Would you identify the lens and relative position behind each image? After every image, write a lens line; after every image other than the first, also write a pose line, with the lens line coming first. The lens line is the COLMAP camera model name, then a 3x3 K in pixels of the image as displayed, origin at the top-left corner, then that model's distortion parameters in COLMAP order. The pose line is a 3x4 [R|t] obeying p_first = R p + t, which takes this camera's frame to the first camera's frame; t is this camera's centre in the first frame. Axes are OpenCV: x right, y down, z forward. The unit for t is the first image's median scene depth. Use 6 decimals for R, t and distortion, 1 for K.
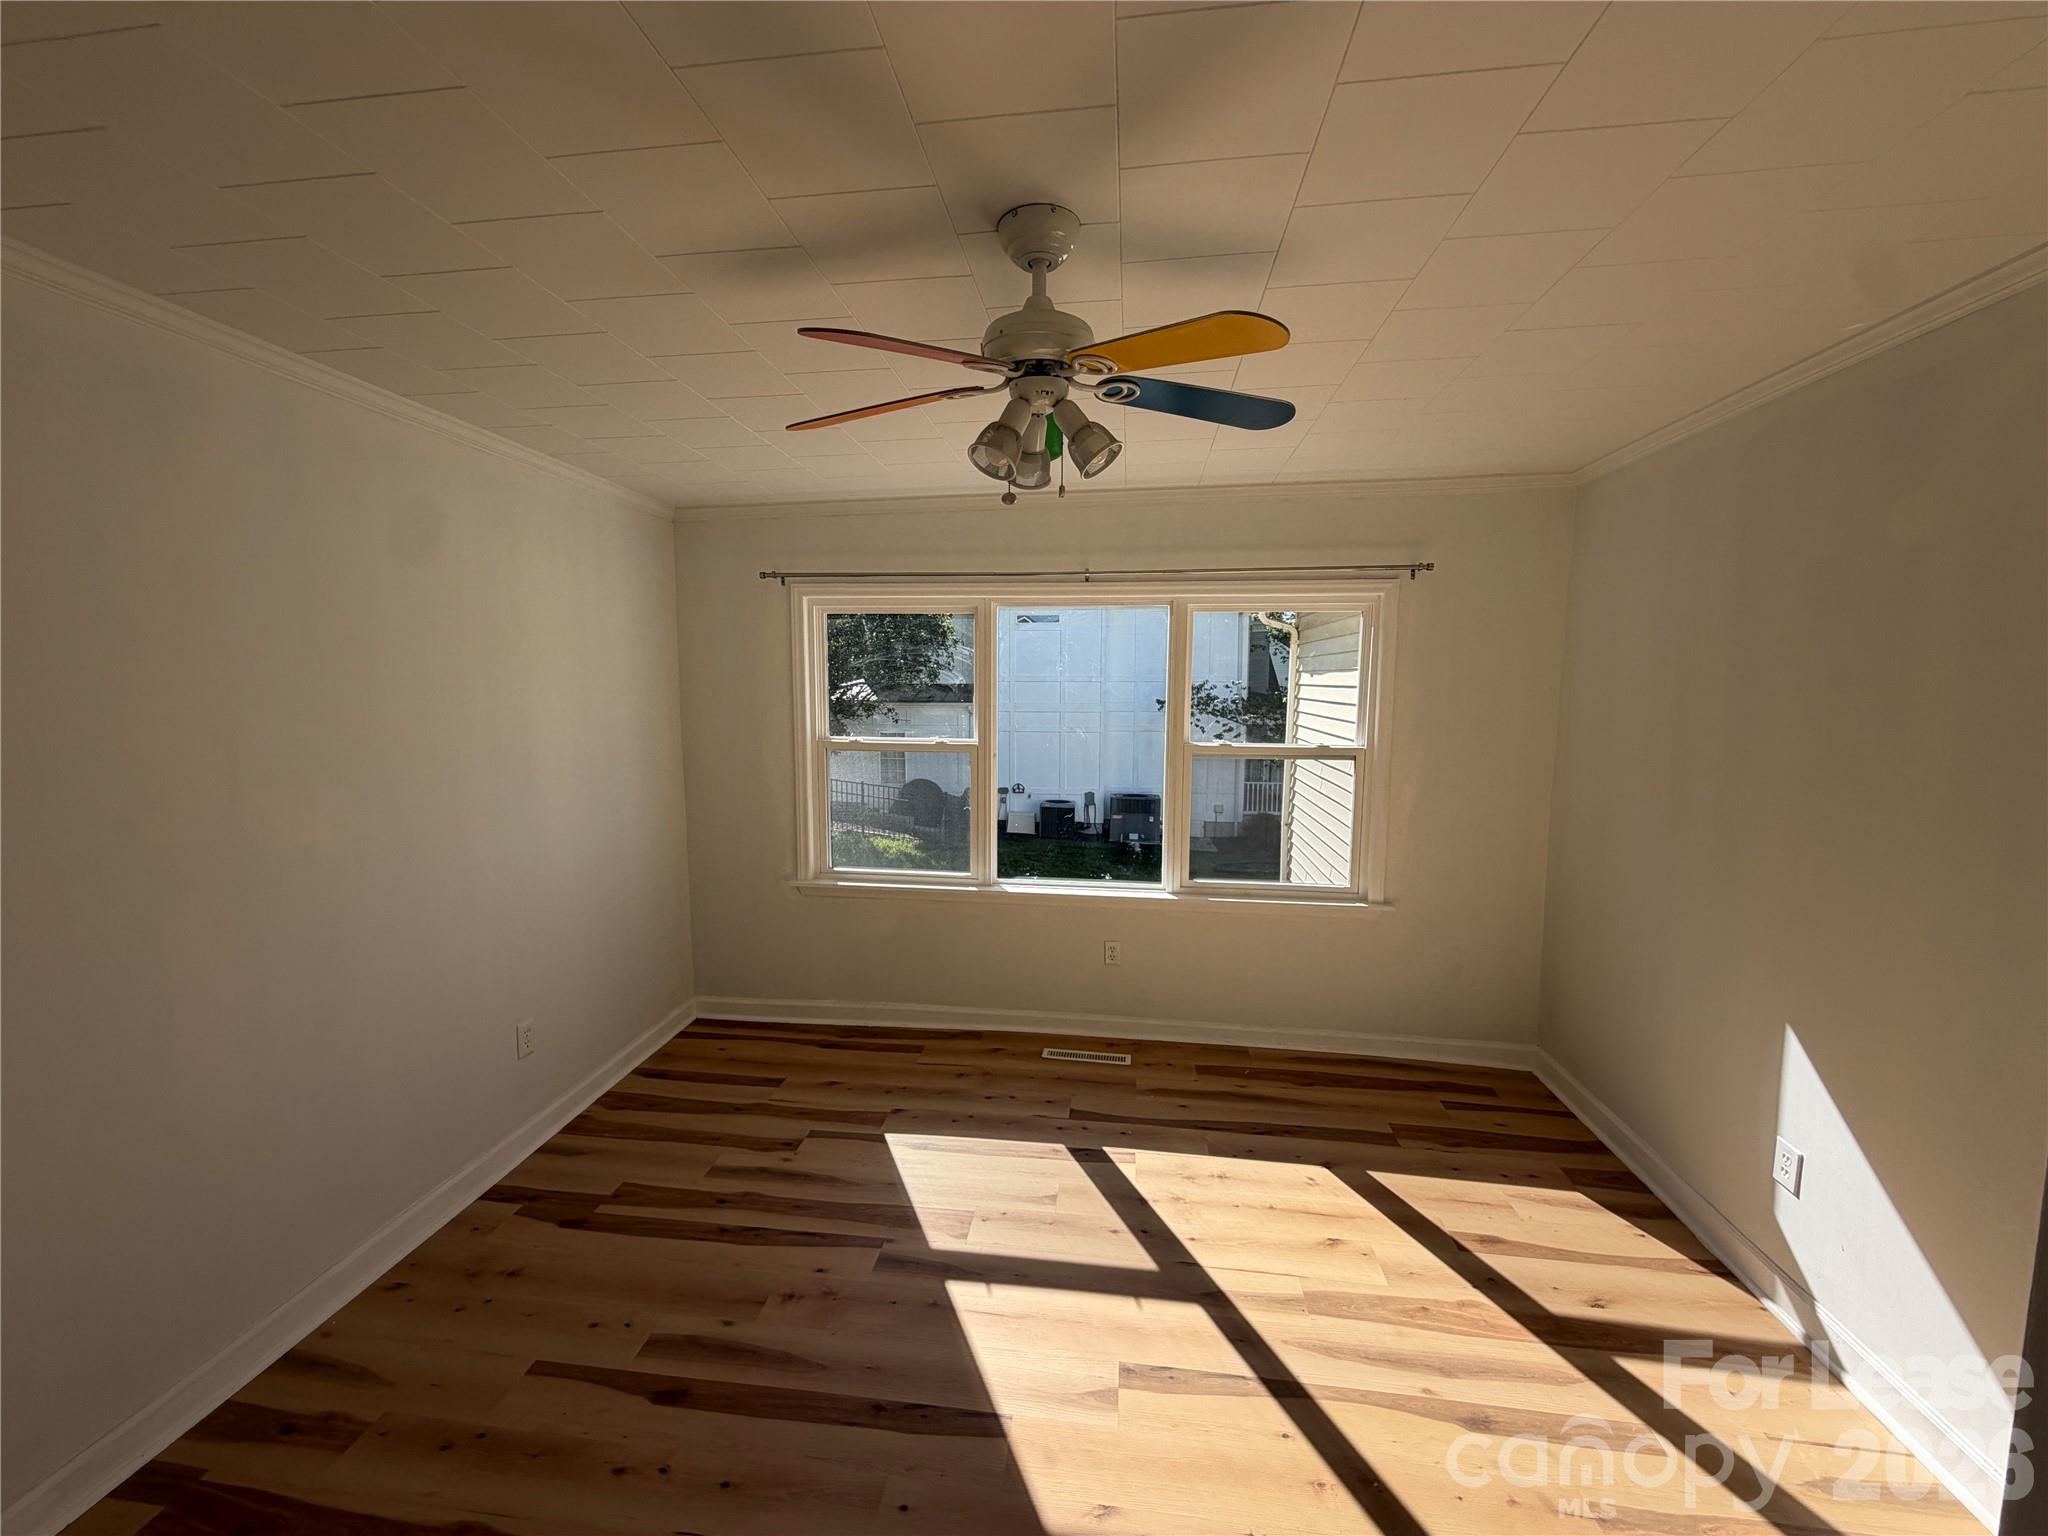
lens RADIAL K [[820.4, 0, 1022.0], [0, 820.4, 769.0], [0, 0, 1]] dist [-0.002028, -0.000254]
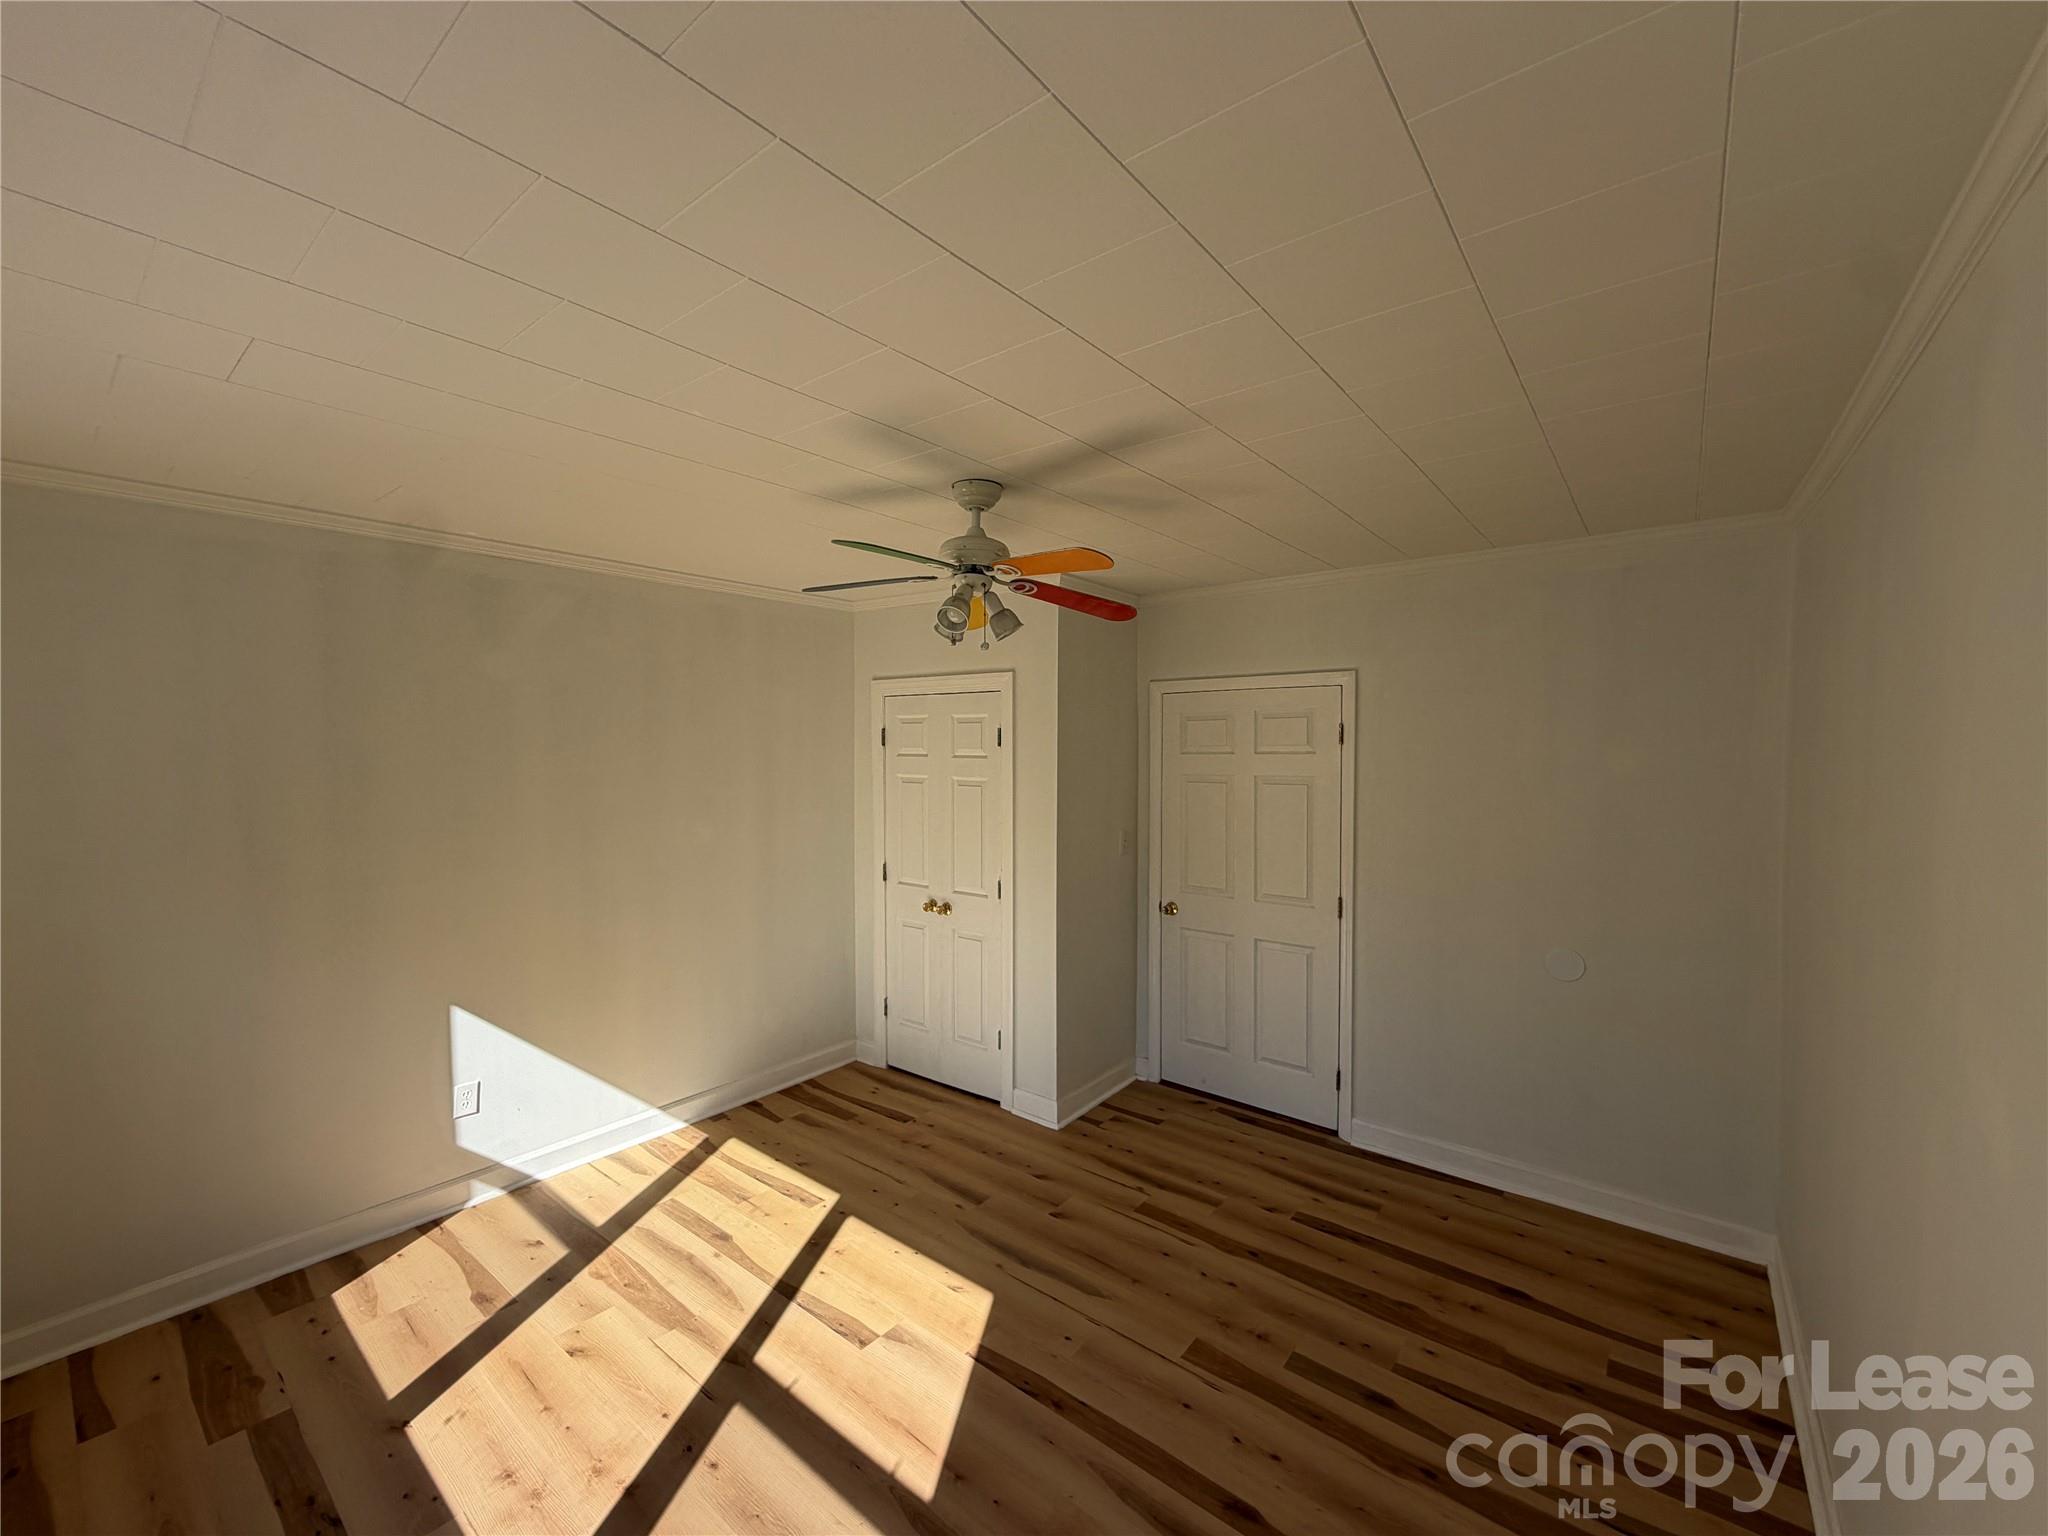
lens RADIAL K [[820.4, 0, 1022.0], [0, 820.4, 769.0], [0, 0, 1]] dist [-0.002028, -0.000254]
pose [[-0.855784, -0.020357, 0.516933, -0.612877], [0.052090, 0.990757, 0.125251, -0.211719], [-0.514705, 0.134115, -0.846813, 1.629070]]
